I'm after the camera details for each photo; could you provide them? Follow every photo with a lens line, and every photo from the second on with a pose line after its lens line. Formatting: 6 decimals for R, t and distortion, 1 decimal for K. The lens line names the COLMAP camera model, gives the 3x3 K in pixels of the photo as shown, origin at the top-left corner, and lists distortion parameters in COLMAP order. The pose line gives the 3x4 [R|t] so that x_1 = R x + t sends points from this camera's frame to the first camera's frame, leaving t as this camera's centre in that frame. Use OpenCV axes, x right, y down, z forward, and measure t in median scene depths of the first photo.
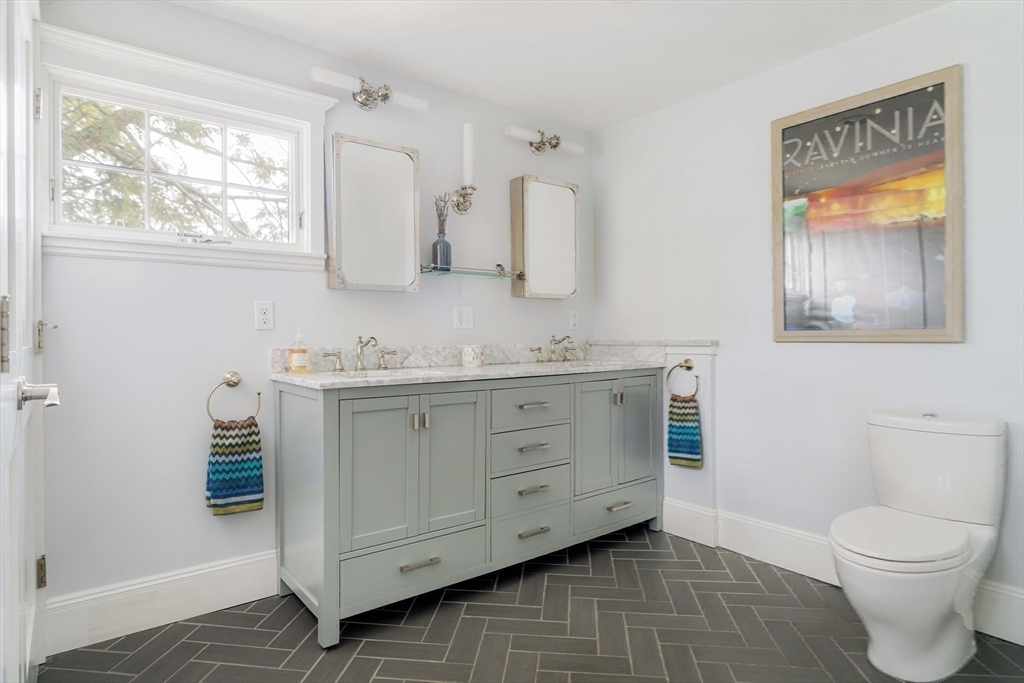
lens RADIAL K [[578.4, 0, 512.0], [0, 578.4, 341.5], [0, 0, 1]] dist [0.001091, 0.000372]
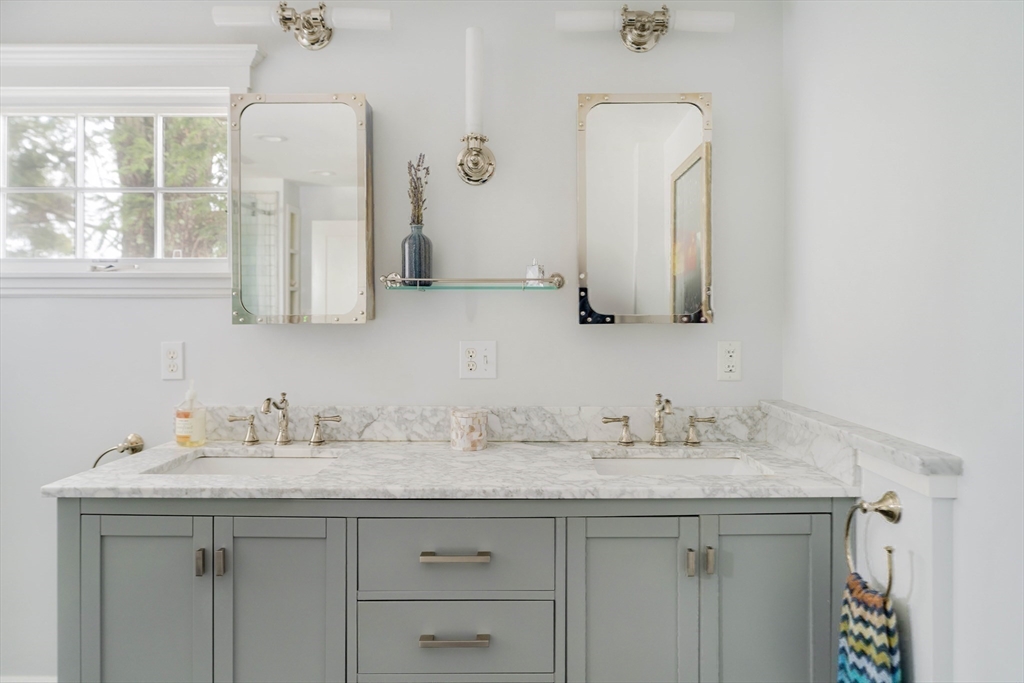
lens RADIAL K [[659.4, 0, 513.5], [0, 659.4, 336.4], [0, 0, 1]] dist [0.004509, -0.000020]
pose [[0.787269, 0.014781, -0.616433, 0.383815], [-0.007743, 0.999871, 0.014085, -0.079943], [0.616561, -0.006316, 0.787281, 0.519424]]
